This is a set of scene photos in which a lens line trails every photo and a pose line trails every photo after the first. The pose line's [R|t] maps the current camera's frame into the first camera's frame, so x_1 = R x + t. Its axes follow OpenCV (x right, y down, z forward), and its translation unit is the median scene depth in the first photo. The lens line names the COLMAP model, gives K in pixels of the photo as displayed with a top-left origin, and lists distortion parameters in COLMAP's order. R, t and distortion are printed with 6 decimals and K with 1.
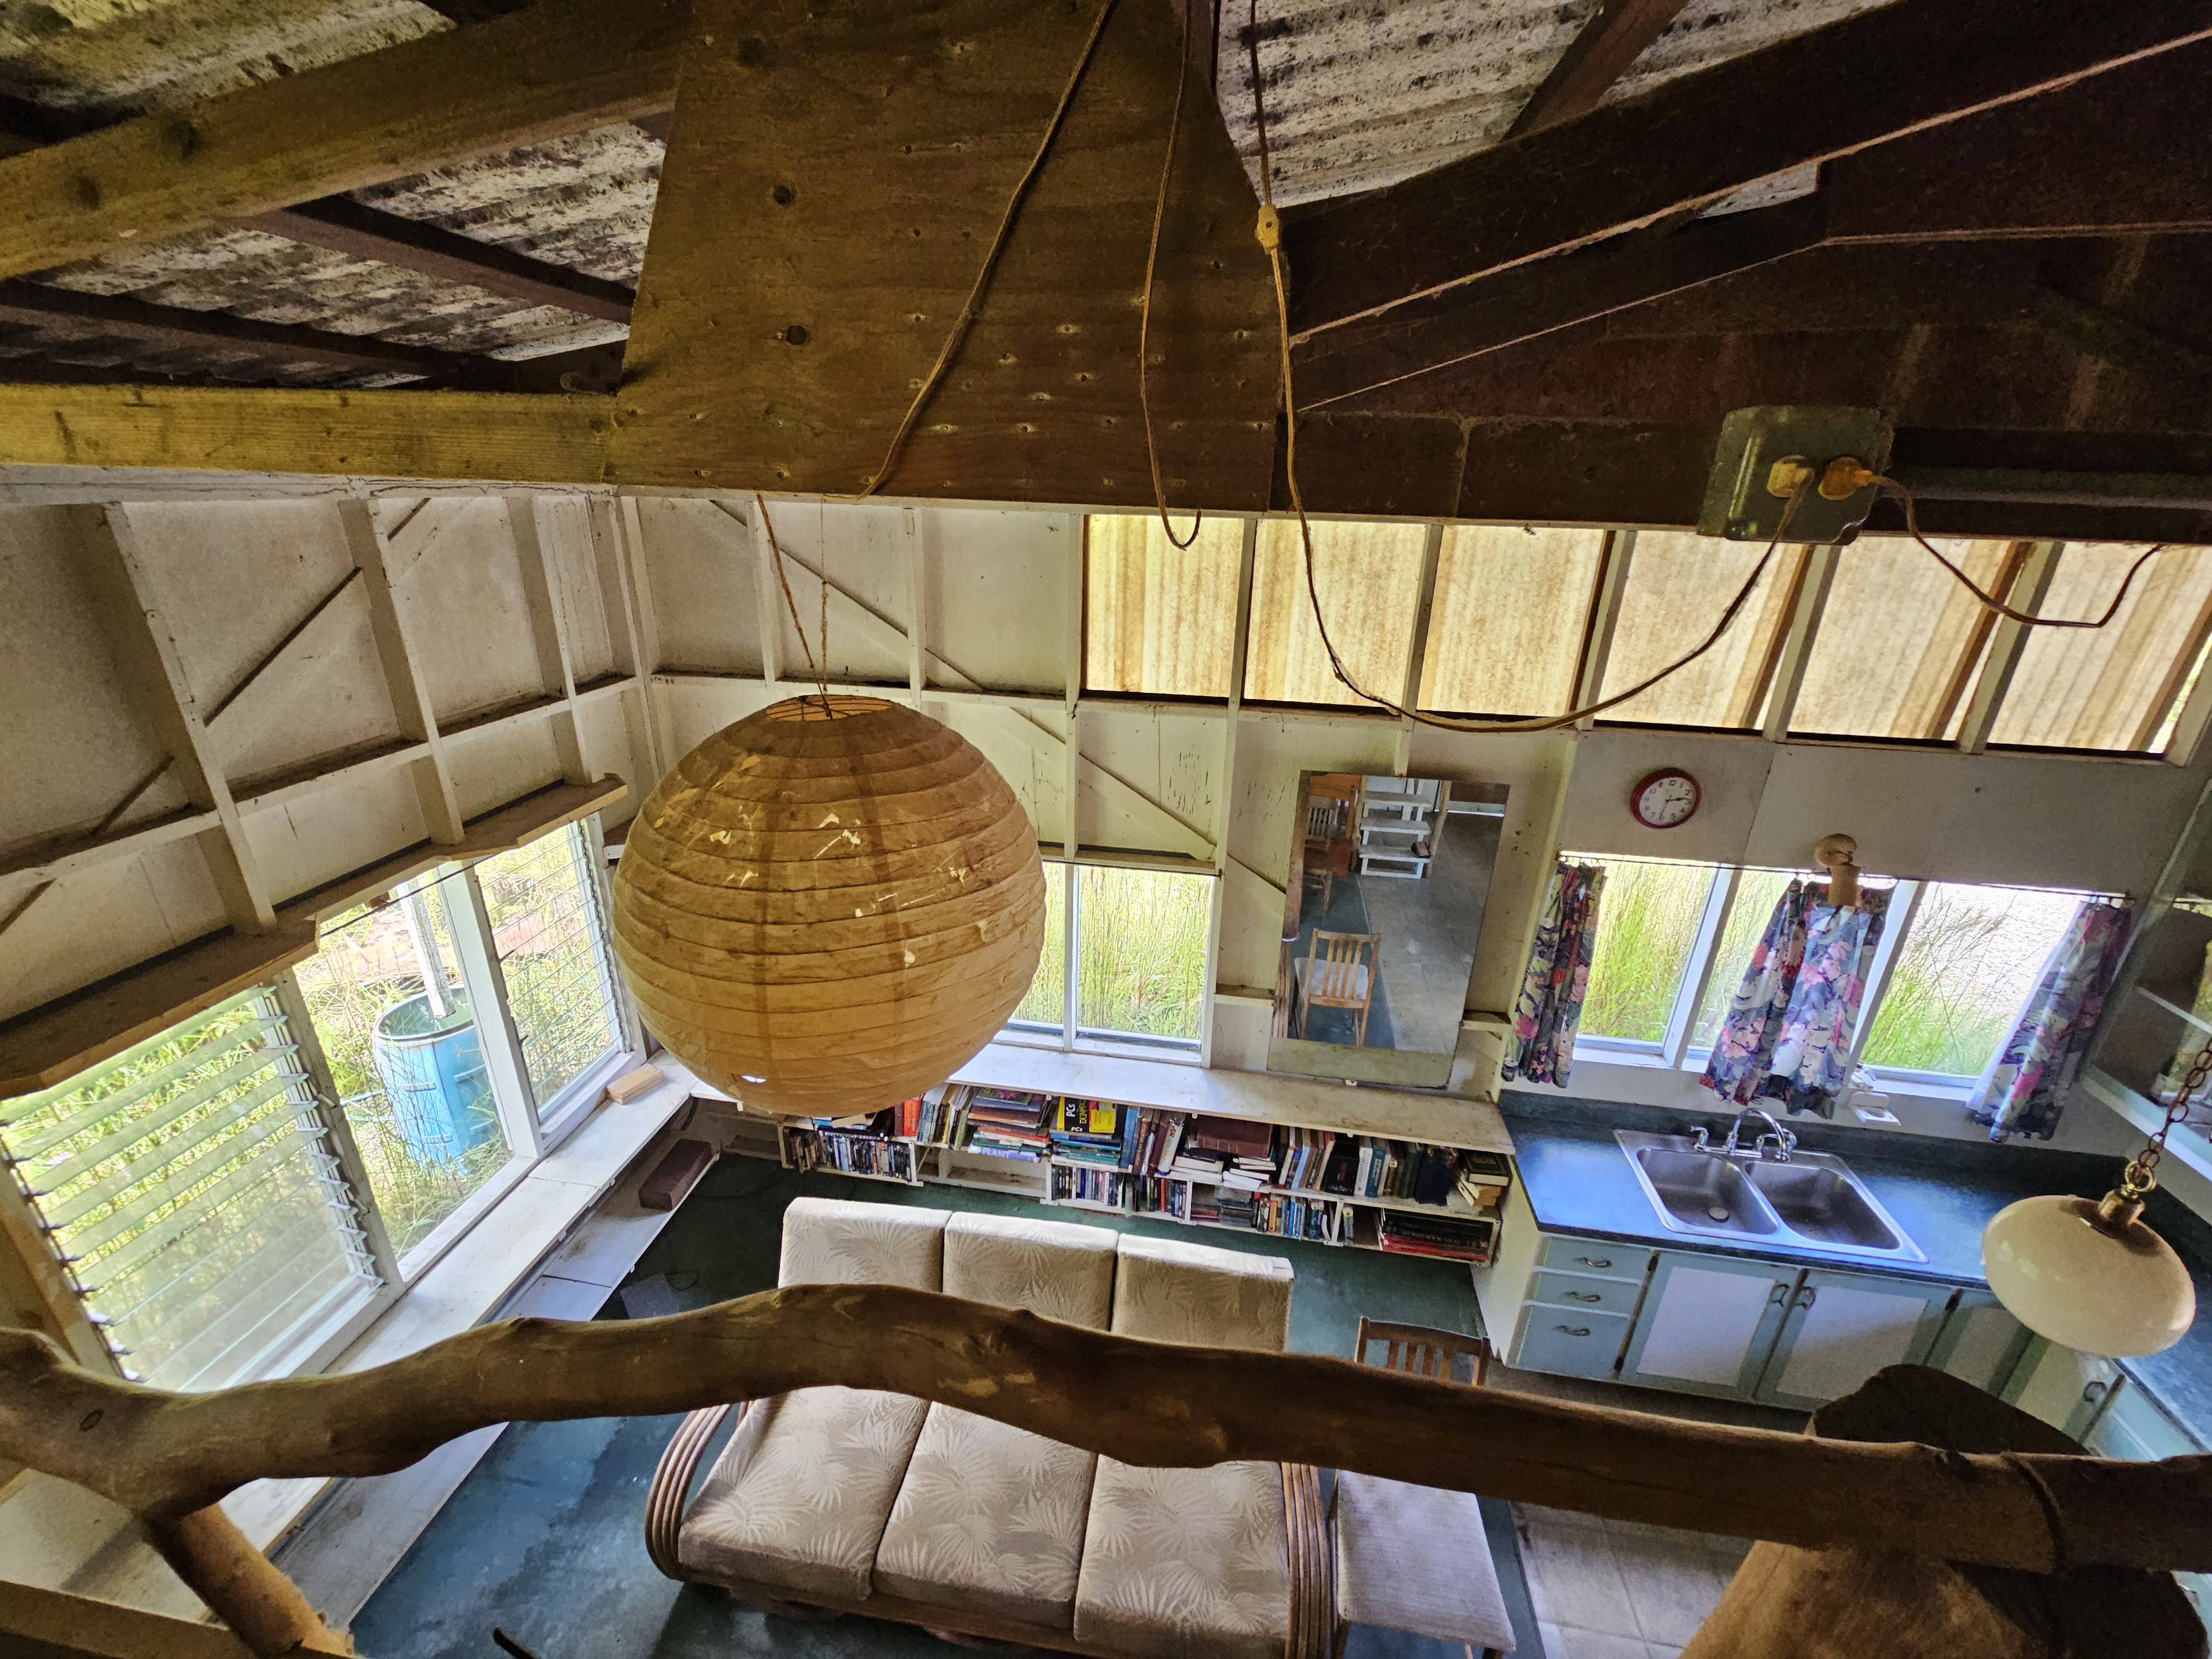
lens RADIAL K [[908.6, 0, 1098.9], [0, 908.6, 850.6], [0, 0, 1]] dist [-0.000921, -0.000304]
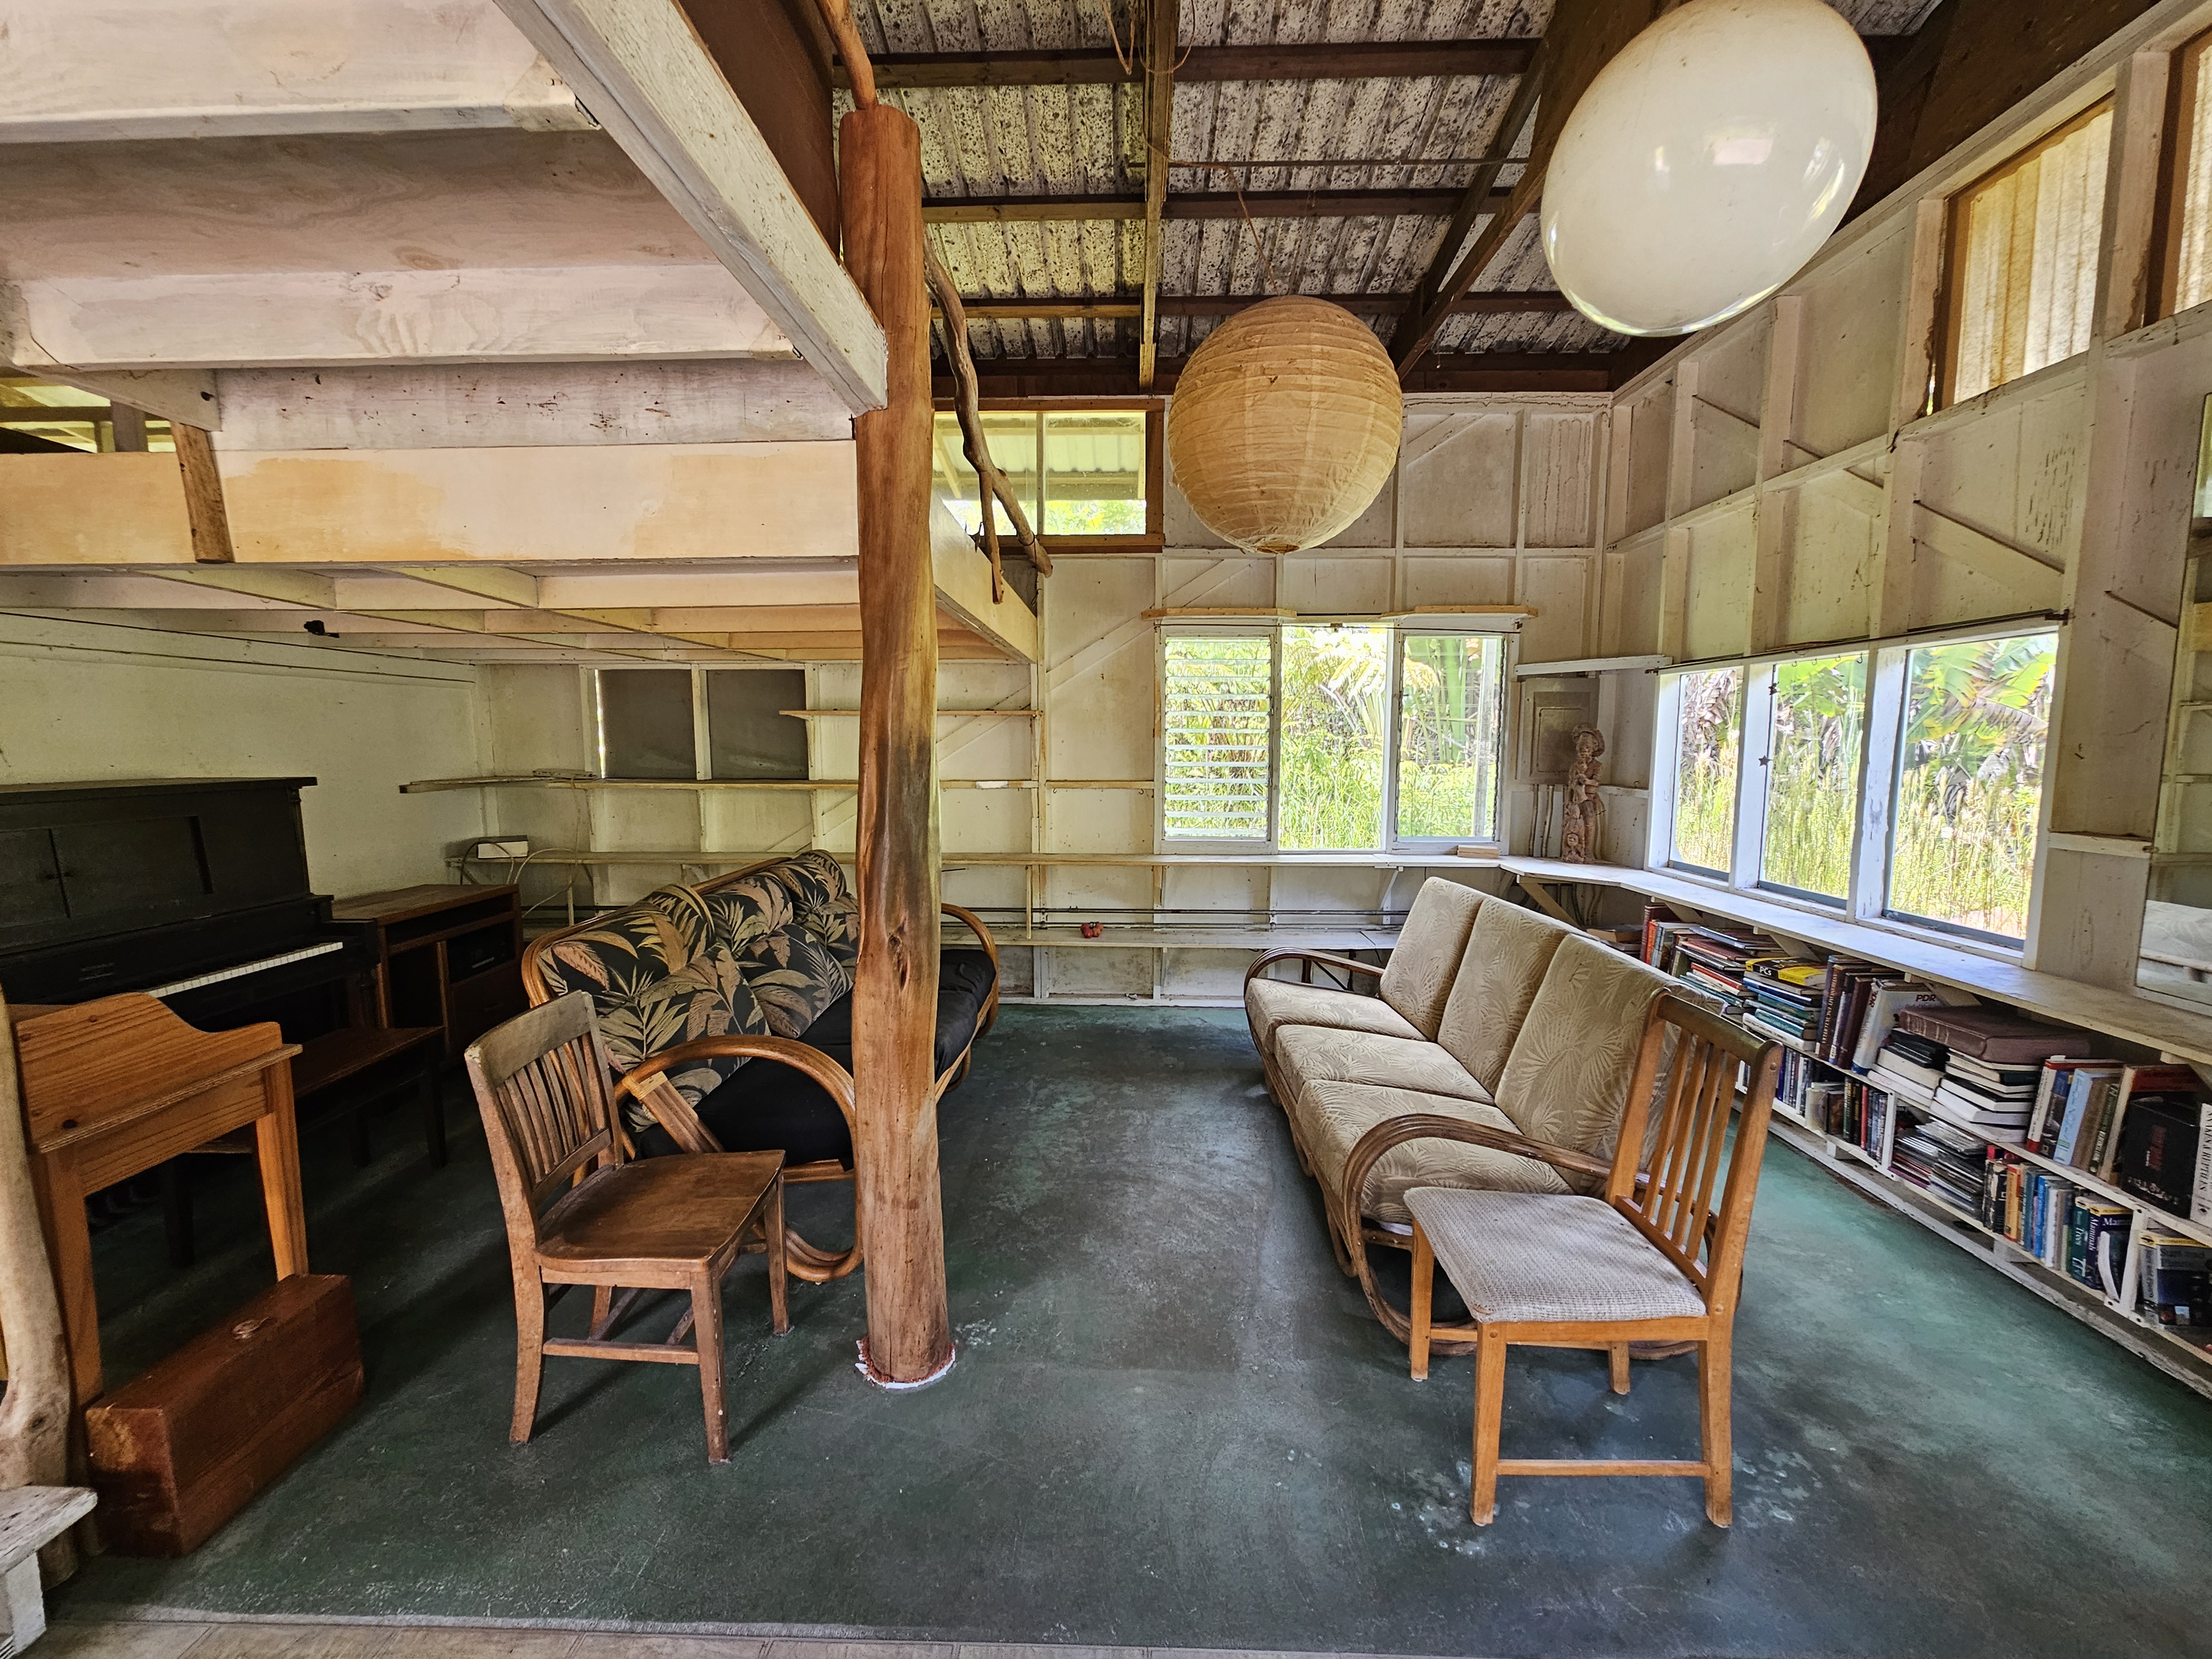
lens RADIAL K [[908.6, 0, 1098.9], [0, 908.6, 850.6], [0, 0, 1]] dist [-0.000921, -0.000304]
pose [[0.112997, 0.086878, -0.989790, 0.685272], [-0.376644, 0.925568, 0.038243, 0.400568], [0.919441, 0.368477, 0.137308, 0.324182]]
